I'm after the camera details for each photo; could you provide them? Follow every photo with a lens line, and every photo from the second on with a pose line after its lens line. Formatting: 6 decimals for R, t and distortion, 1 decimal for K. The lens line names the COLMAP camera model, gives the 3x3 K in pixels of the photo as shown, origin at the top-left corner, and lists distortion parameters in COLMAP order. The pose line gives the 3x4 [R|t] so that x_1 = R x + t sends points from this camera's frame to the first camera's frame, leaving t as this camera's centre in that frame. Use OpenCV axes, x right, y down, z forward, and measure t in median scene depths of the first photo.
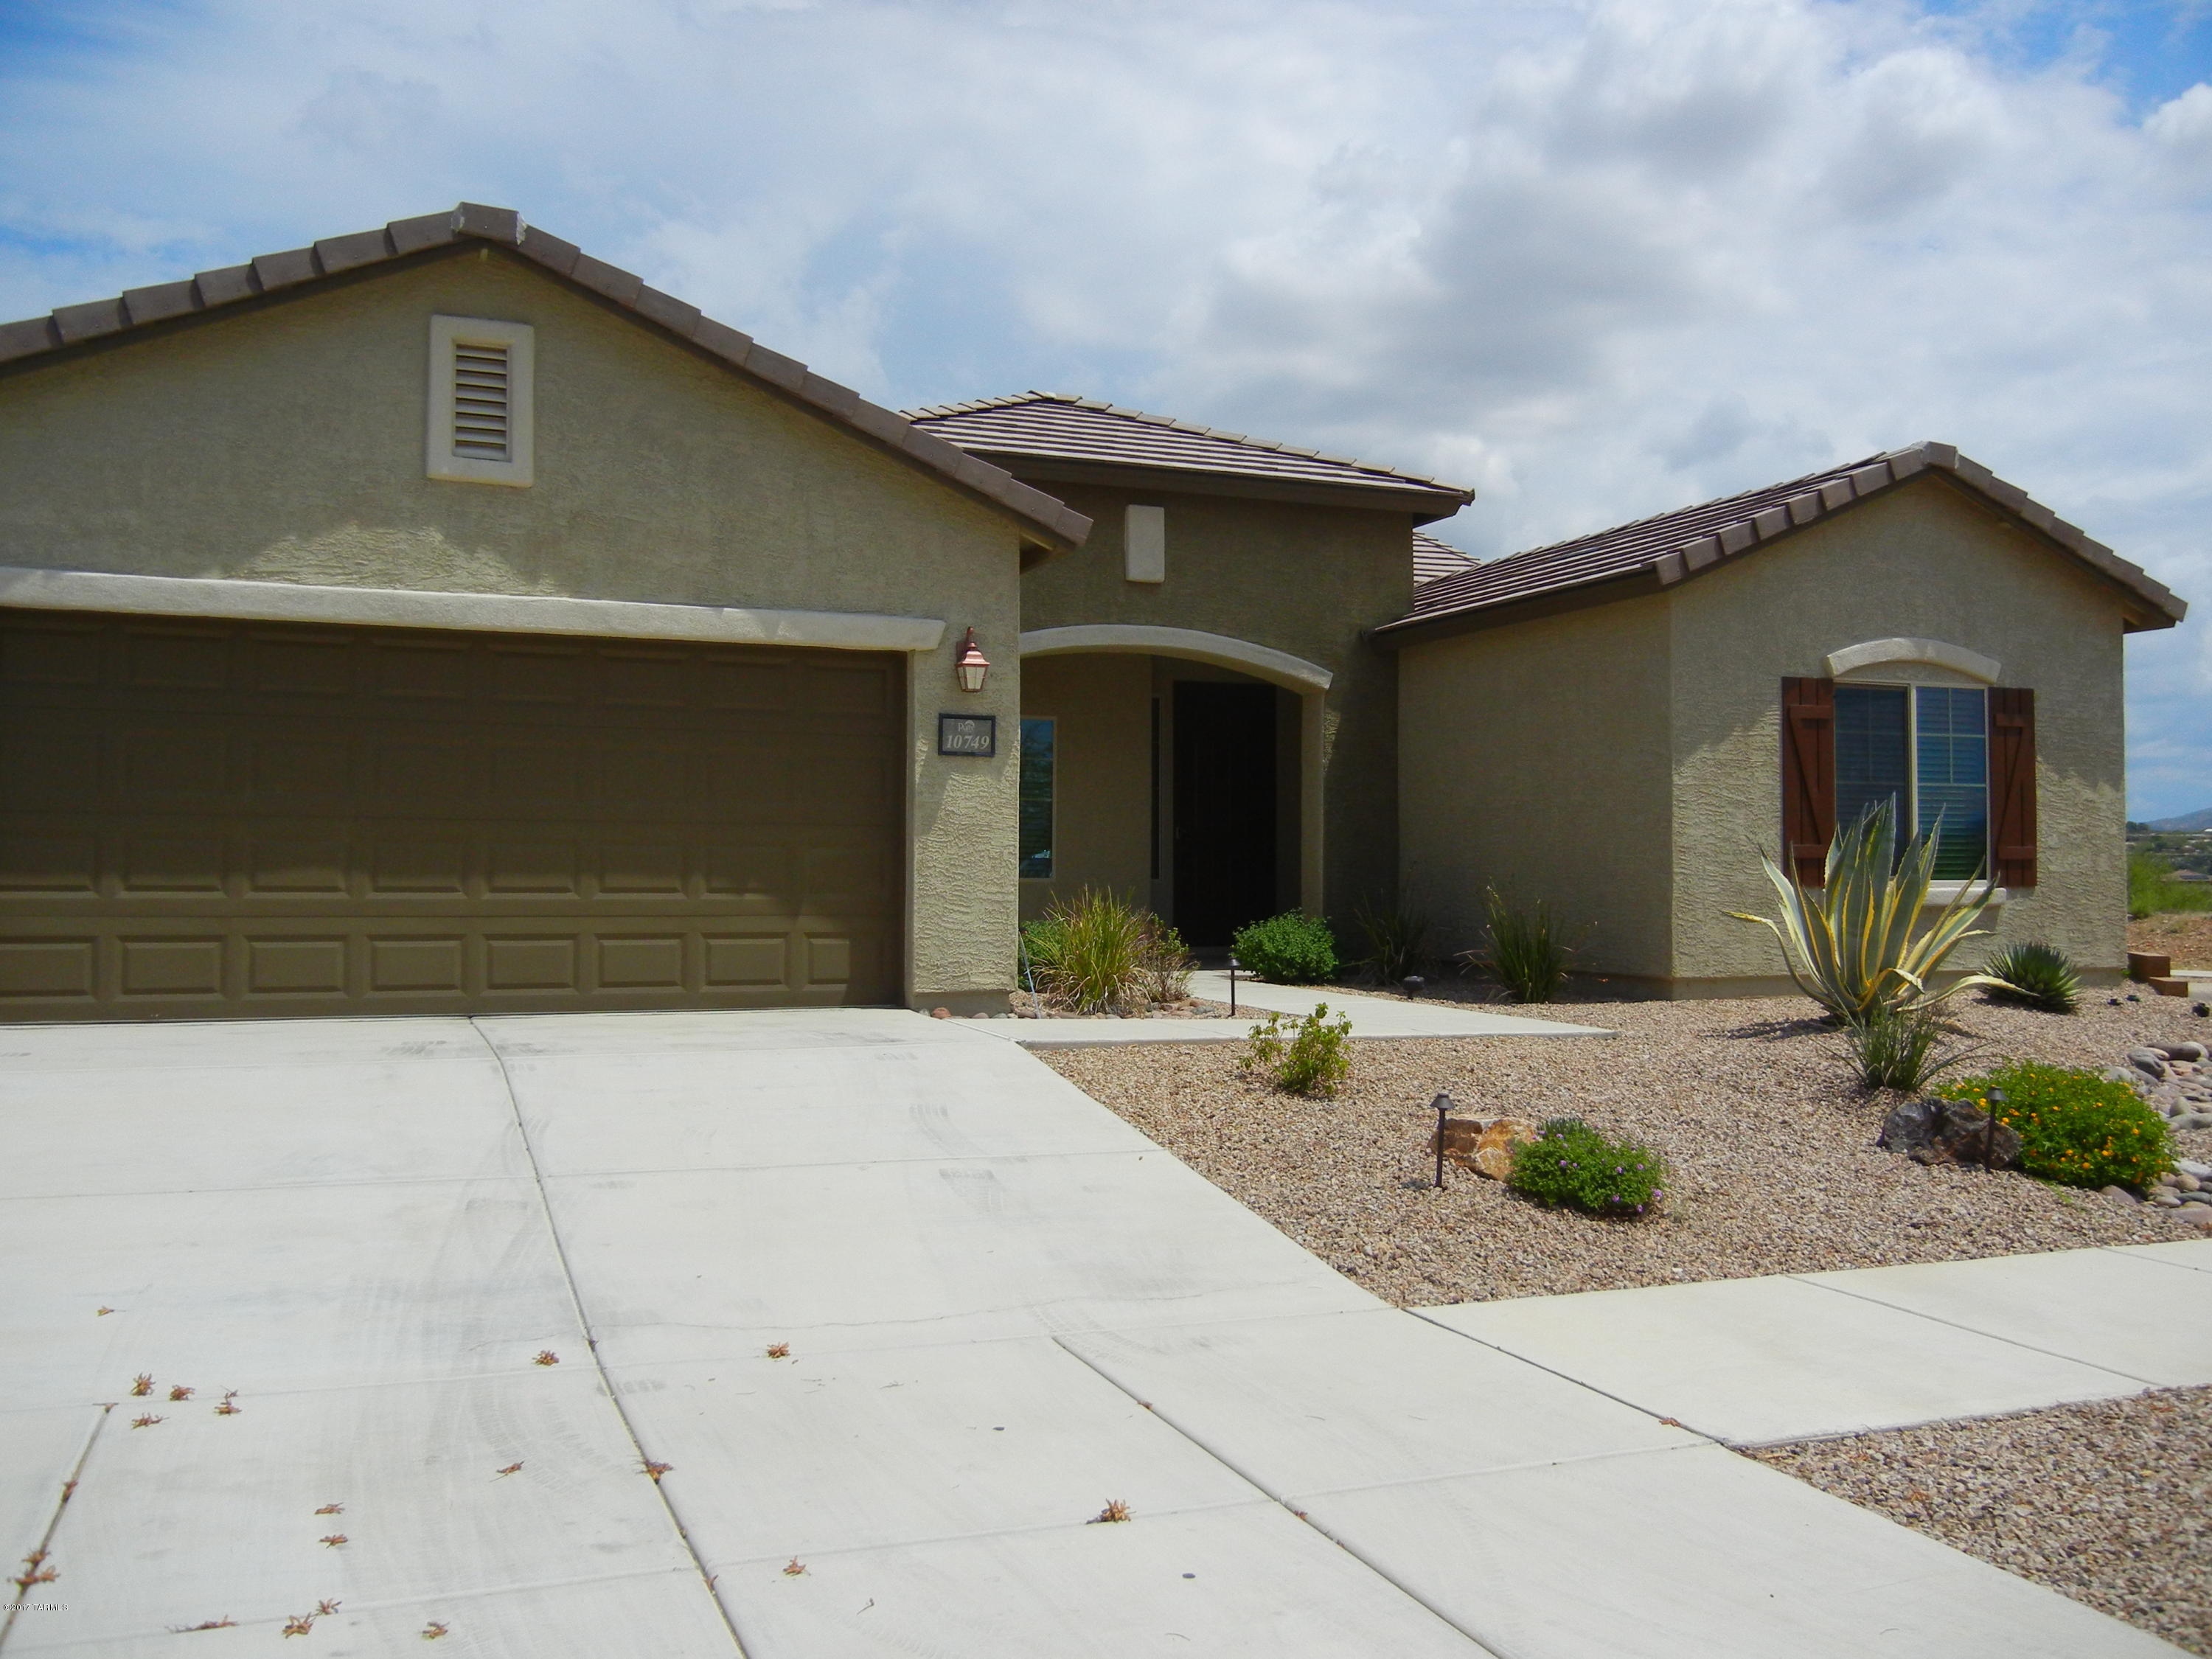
lens RADIAL K [[1921.2, 0, 1105.7], [0, 1921.2, 829.4], [0, 0, 1]] dist [0.019756, -0.010484]
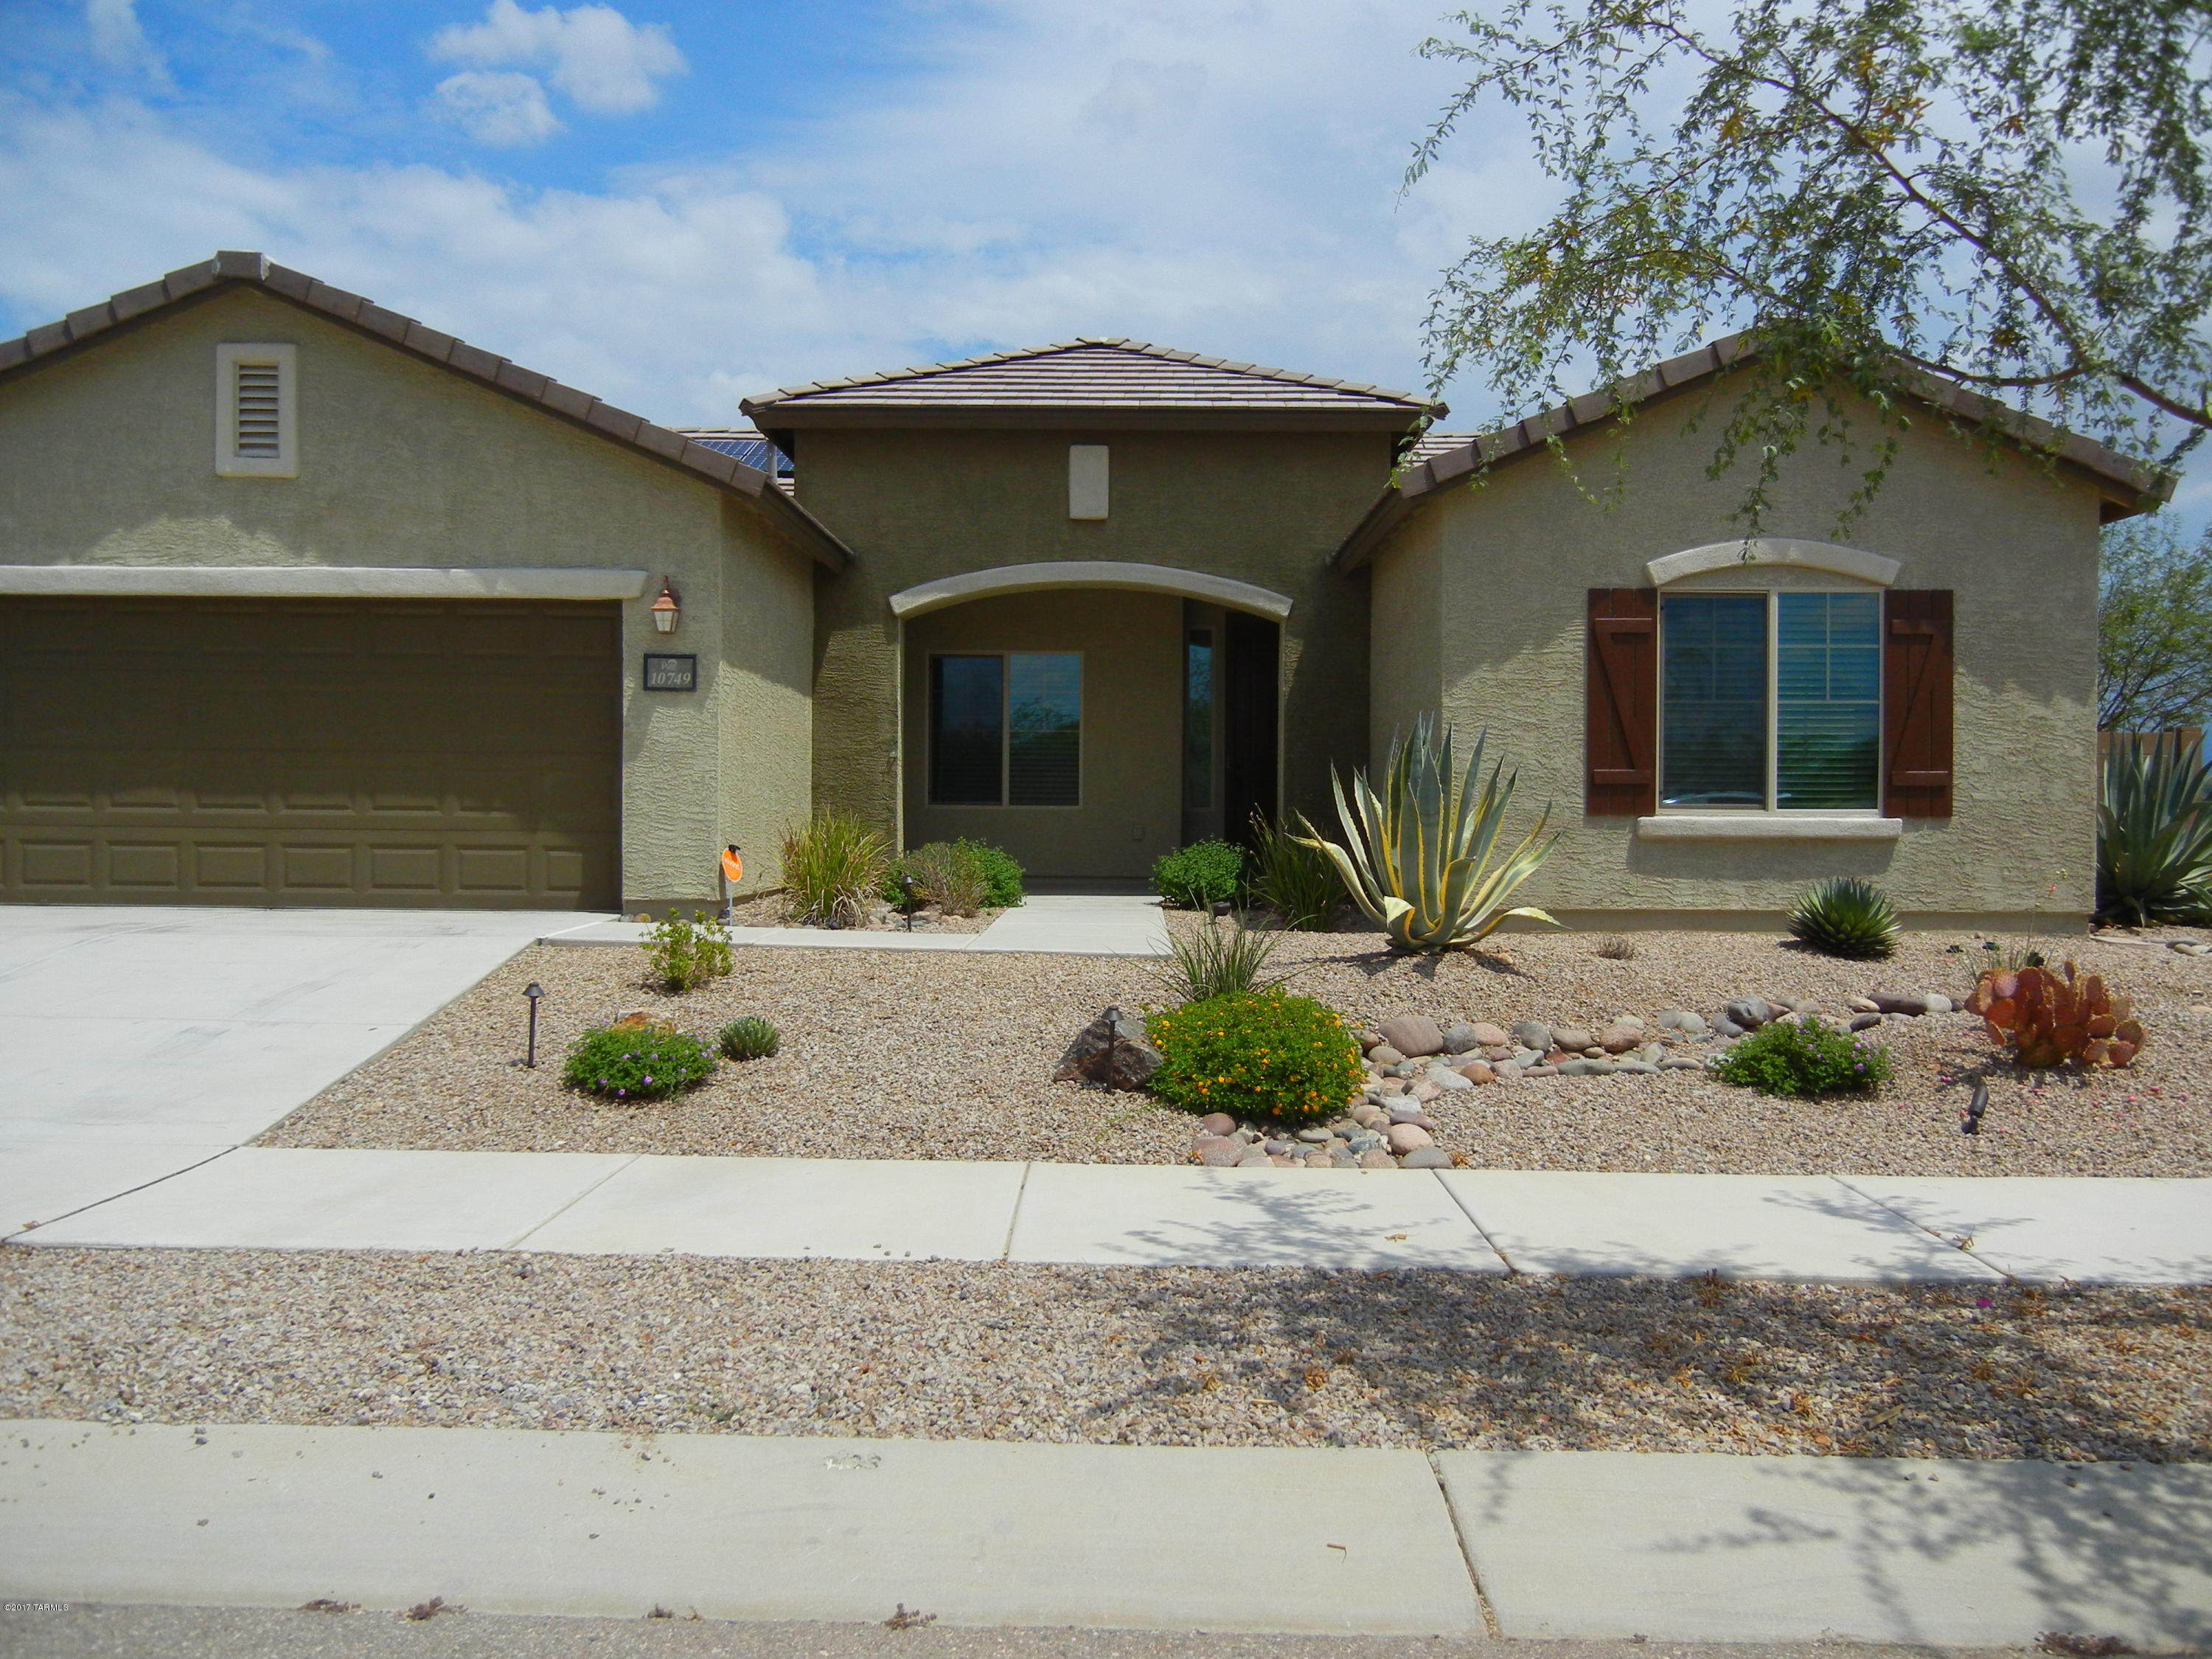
lens RADIAL K [[1921.2, 0, 1156.3], [0, 1921.2, 824.4], [0, 0, 1]] dist [0.019756, -0.010484]
pose [[0.920562, 0.008084, -0.390513, 0.634659], [0.003634, 0.999565, 0.029258, 0.007917], [0.390580, -0.028353, 0.920132, 0.074705]]
